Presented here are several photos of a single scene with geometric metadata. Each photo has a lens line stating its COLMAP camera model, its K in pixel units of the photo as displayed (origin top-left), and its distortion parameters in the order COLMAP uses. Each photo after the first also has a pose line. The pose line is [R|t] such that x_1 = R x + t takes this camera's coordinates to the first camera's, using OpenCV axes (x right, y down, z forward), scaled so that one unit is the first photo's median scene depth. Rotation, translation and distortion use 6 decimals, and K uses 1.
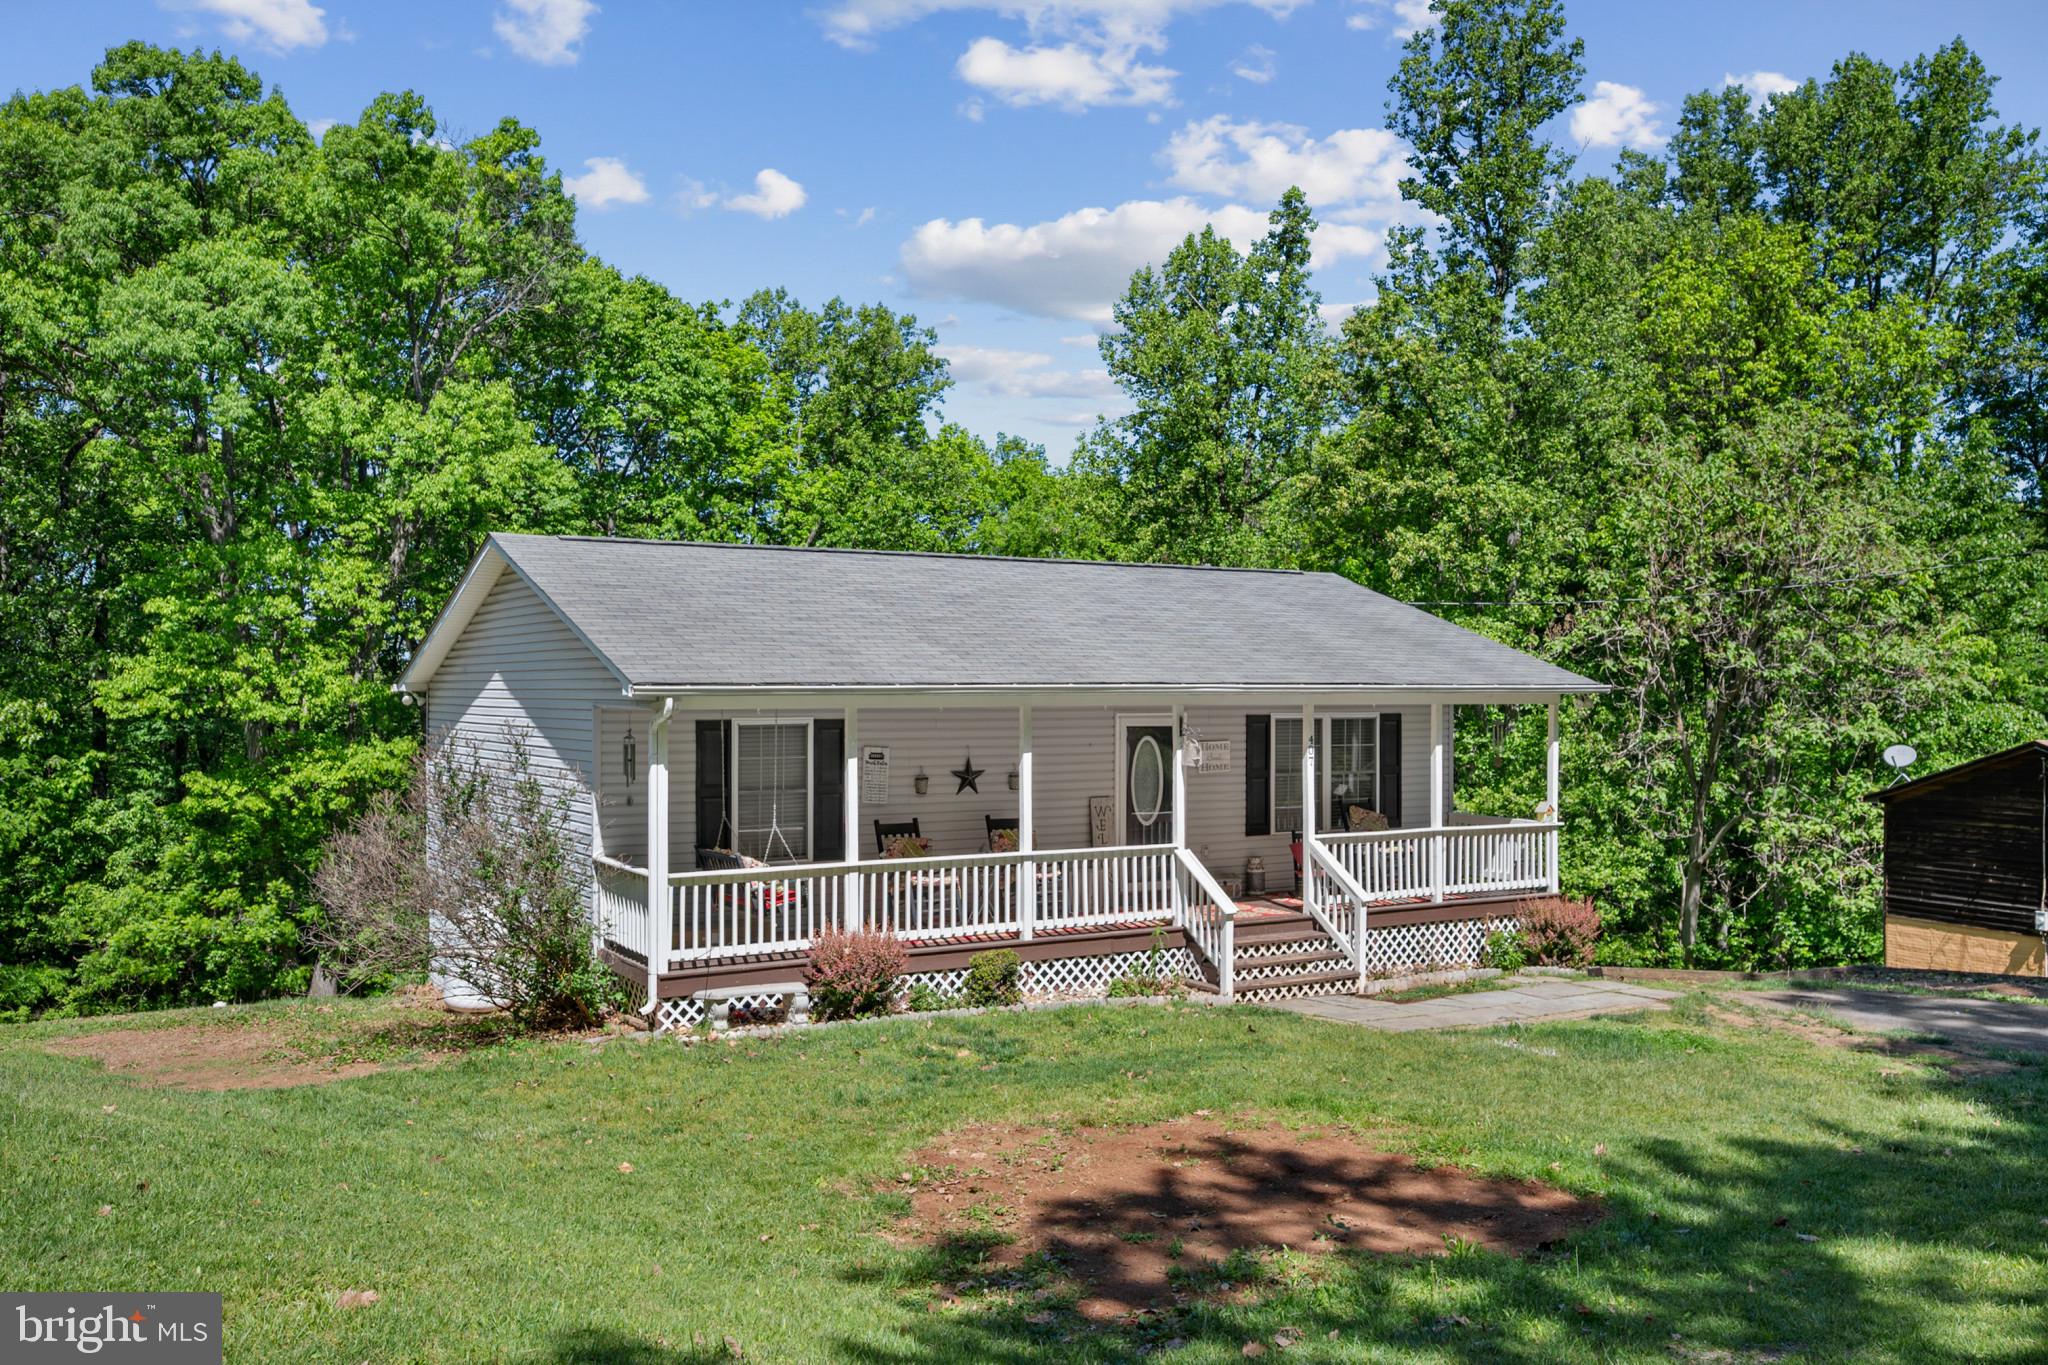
lens RADIAL K [[1685.2, 0, 1024.8], [0, 1685.2, 735.1], [0, 0, 1]] dist [-0.008452, -0.011778]
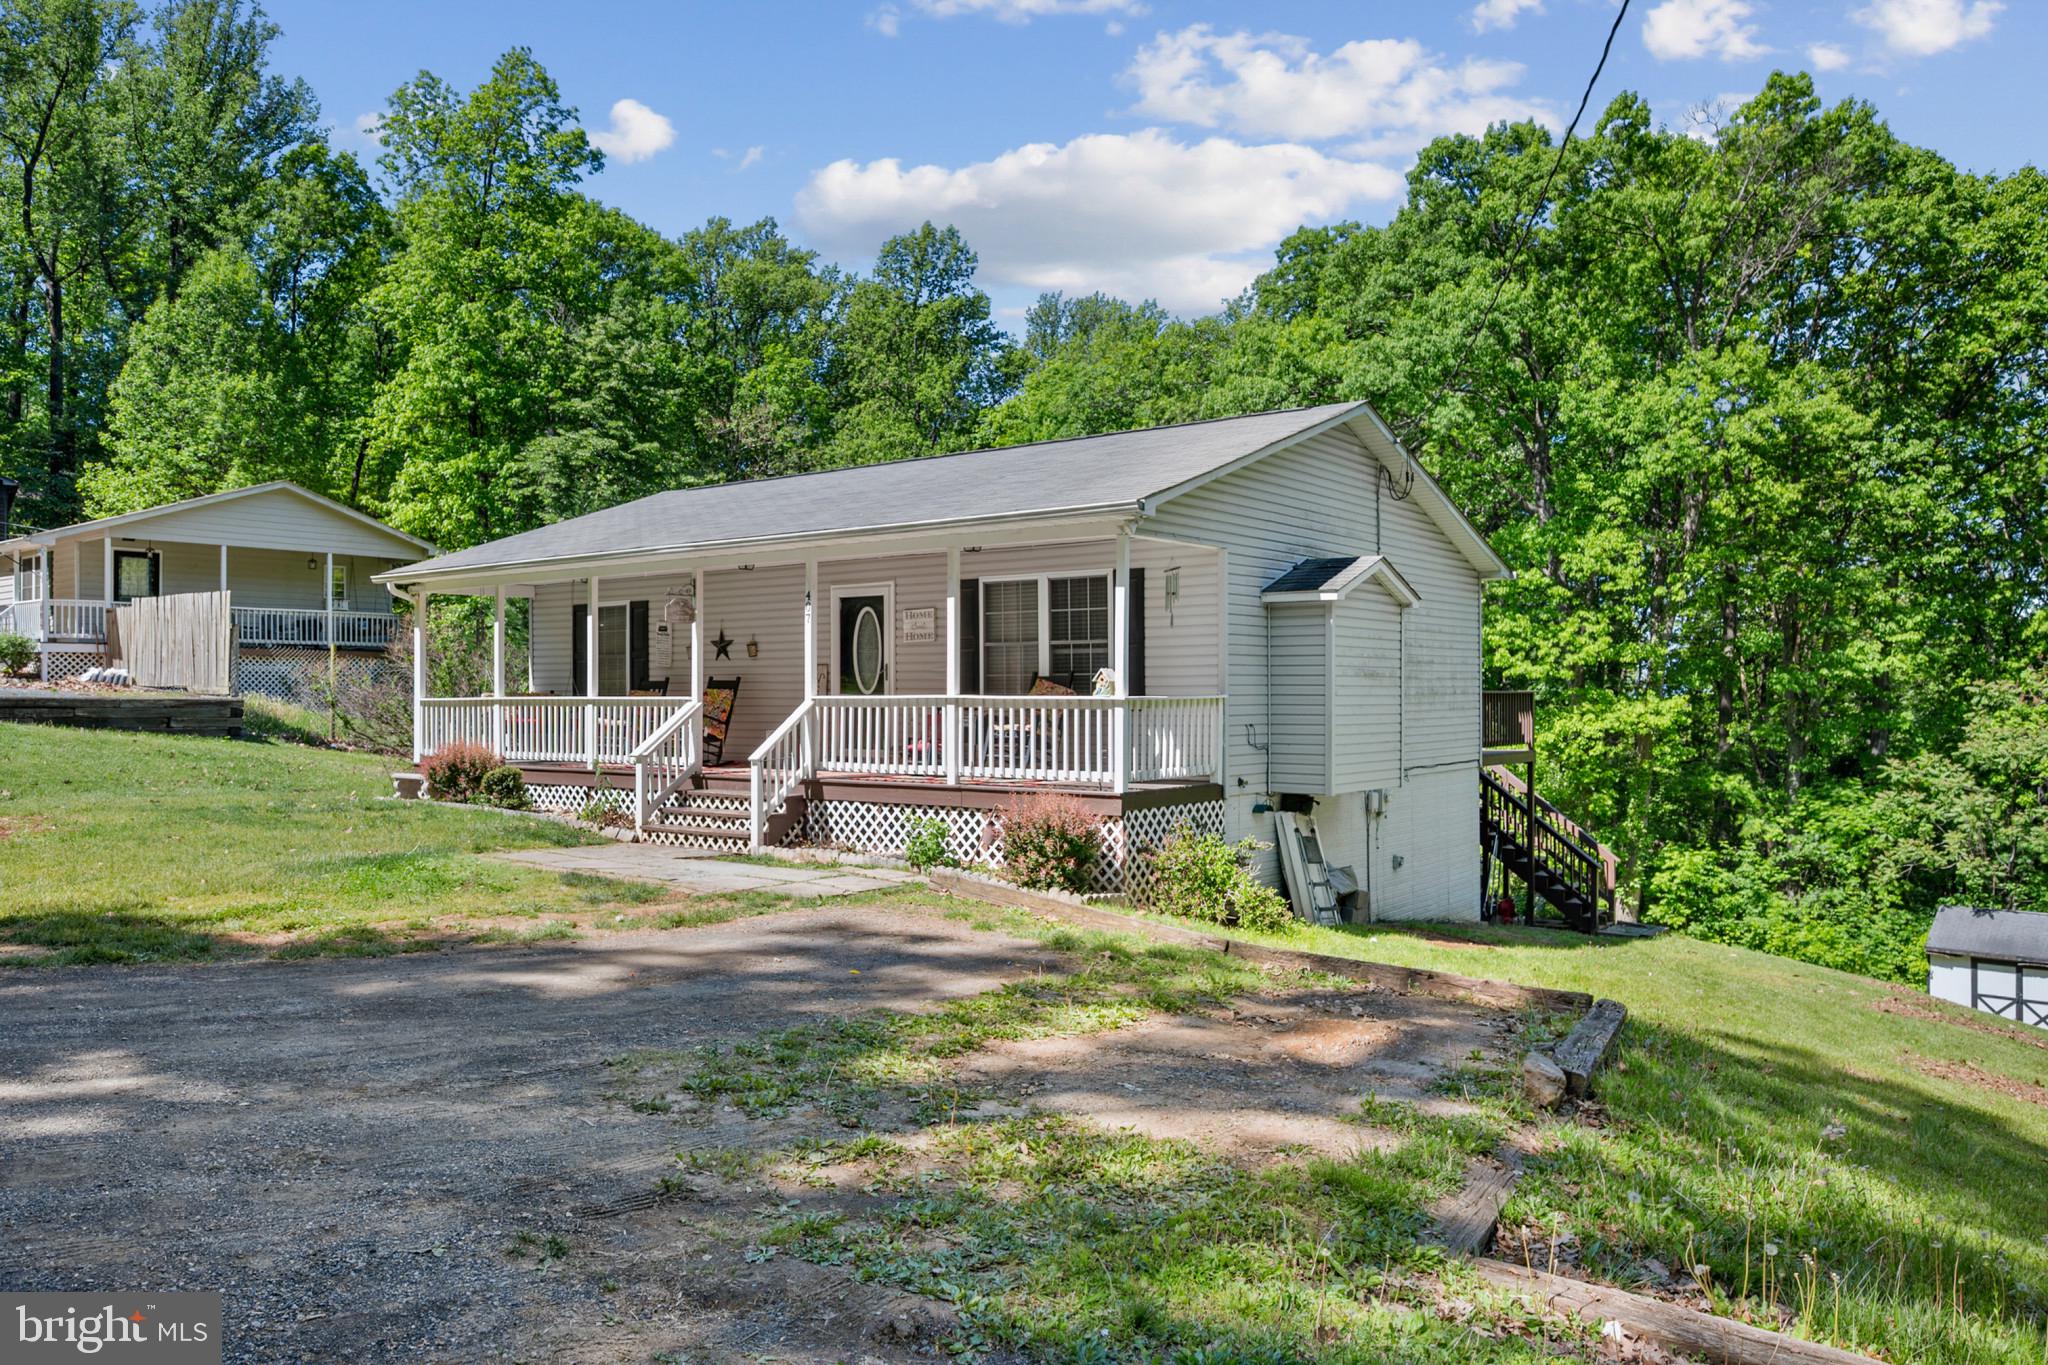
lens RADIAL K [[1457.7, 0, 1026.9], [0, 1457.7, 727.5], [0, 0, 1]] dist [-0.002133, -0.009049]
pose [[0.371216, 0.017250, -0.928386, 0.933281], [-0.021991, 0.999710, 0.009782, 0.063197], [0.928286, 0.016785, 0.371487, 0.765819]]
